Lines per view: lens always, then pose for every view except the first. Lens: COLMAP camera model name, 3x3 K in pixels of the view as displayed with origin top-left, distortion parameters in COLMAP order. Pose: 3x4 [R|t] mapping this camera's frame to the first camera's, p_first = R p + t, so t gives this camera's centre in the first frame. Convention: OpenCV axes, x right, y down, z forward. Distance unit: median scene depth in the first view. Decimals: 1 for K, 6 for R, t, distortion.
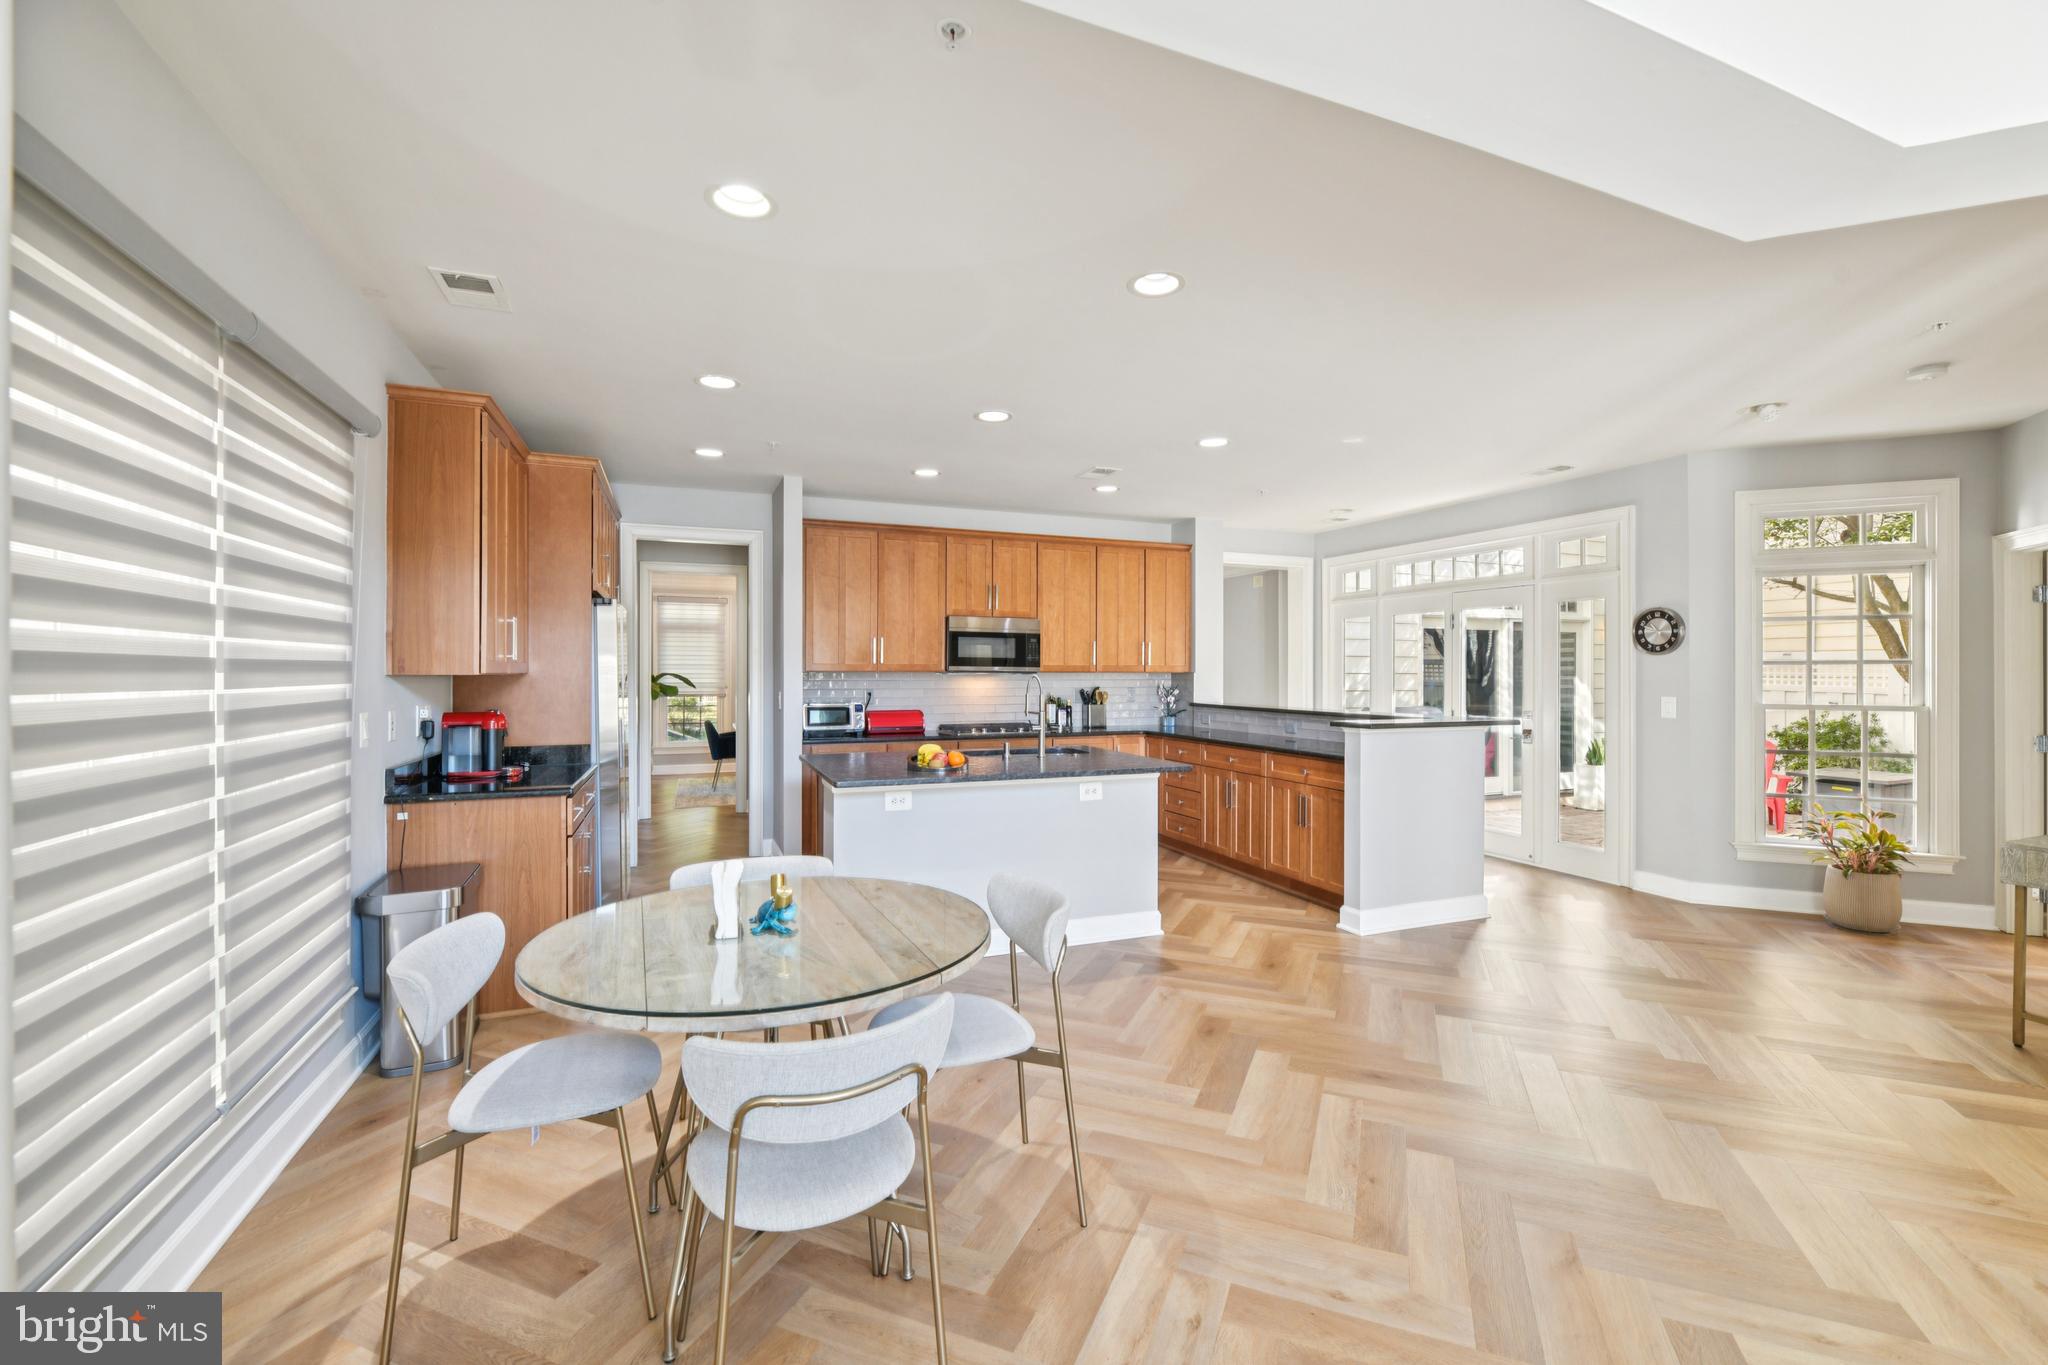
lens RADIAL K [[863.9, 0, 1042.0], [0, 863.9, 672.6], [0, 0, 1]] dist [-0.000020, -0.000164]
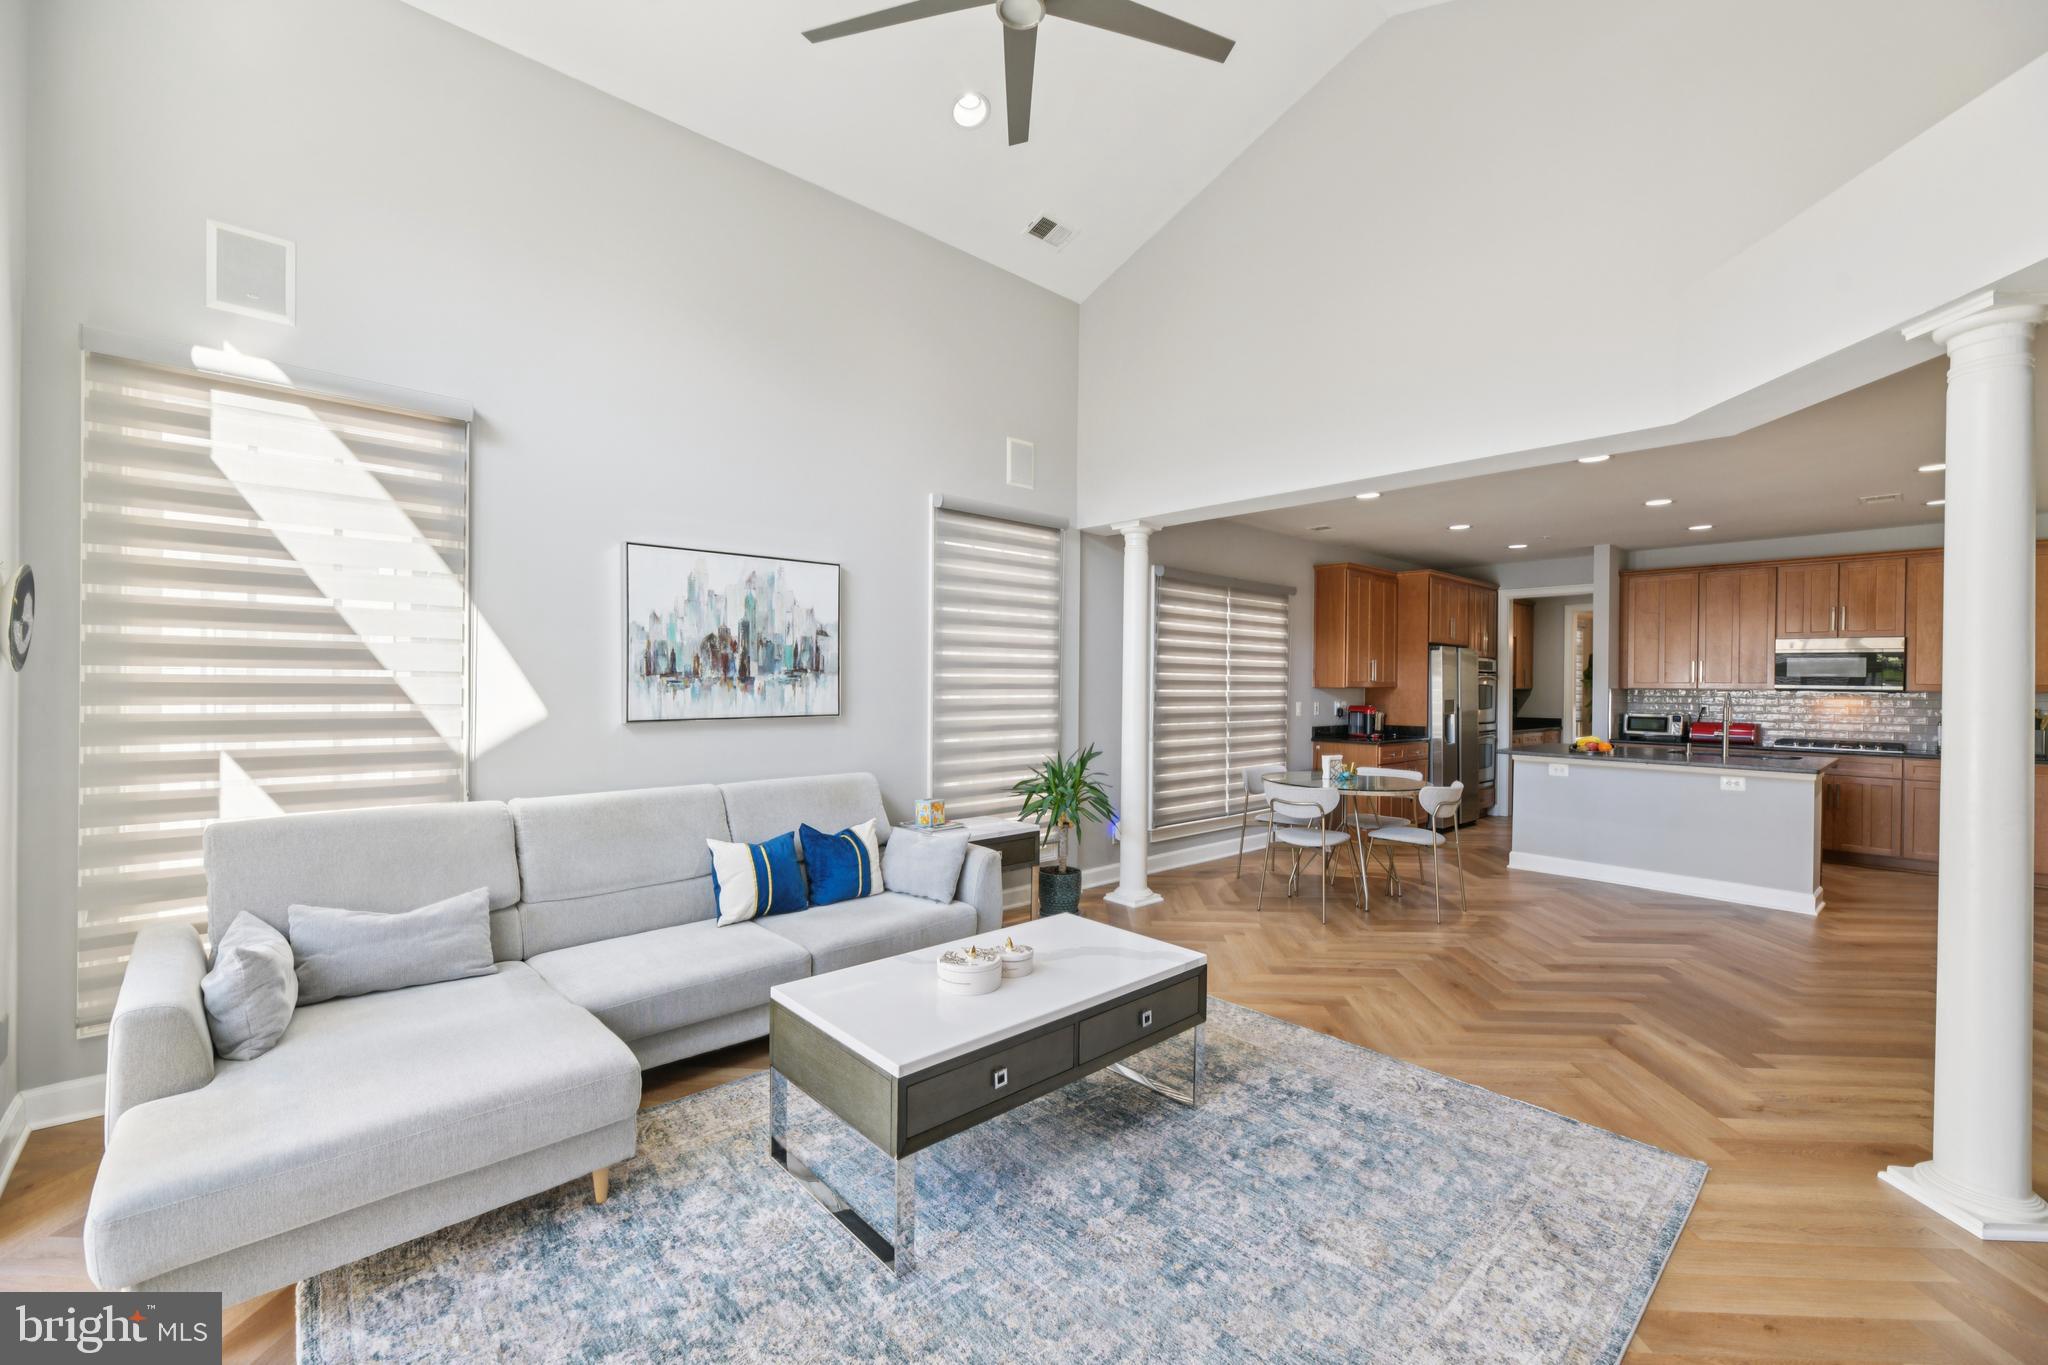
lens RADIAL K [[844.1, 0, 1022.5], [0, 844.1, 684.6], [0, 0, 1]] dist [0.000204, 0.000009]
pose [[0.331486, 0.004796, -0.943448, 0.587995], [-0.009319, 0.999955, 0.001809, -0.000388], [0.943414, 0.008192, 0.331516, -0.266766]]
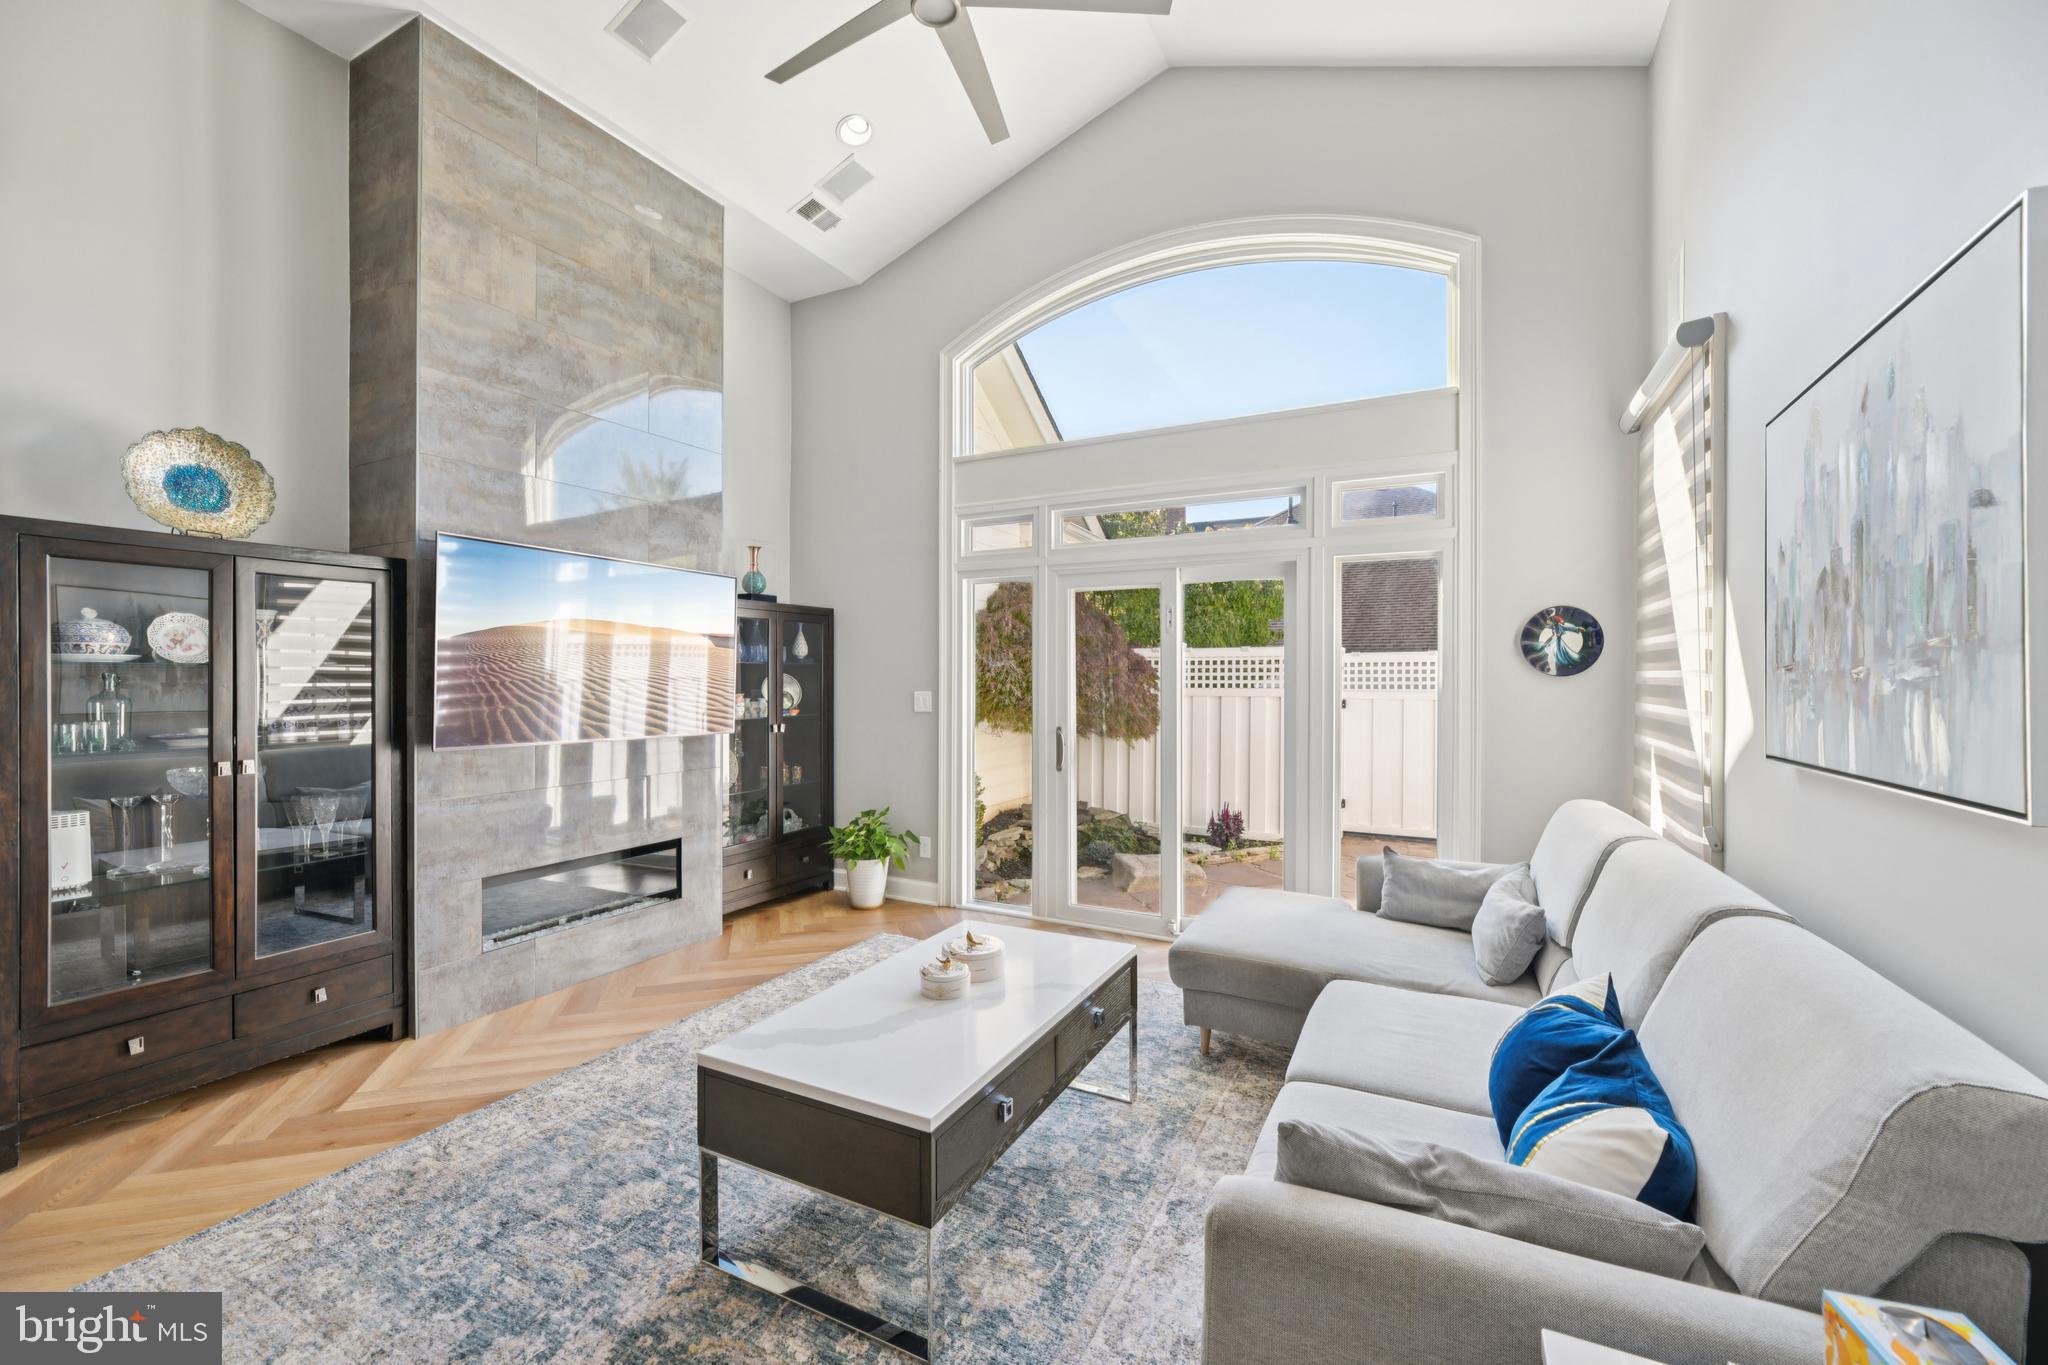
lens RADIAL K [[832.4, 0, 1034.3], [0, 832.4, 677.6], [0, 0, 1]] dist [-0.003898, -0.000117]
pose [[-0.640969, -0.003077, 0.767561, -0.082768], [-0.003027, 0.999994, 0.001482, -0.000430], [-0.767561, -0.001373, -0.640975, 0.058914]]
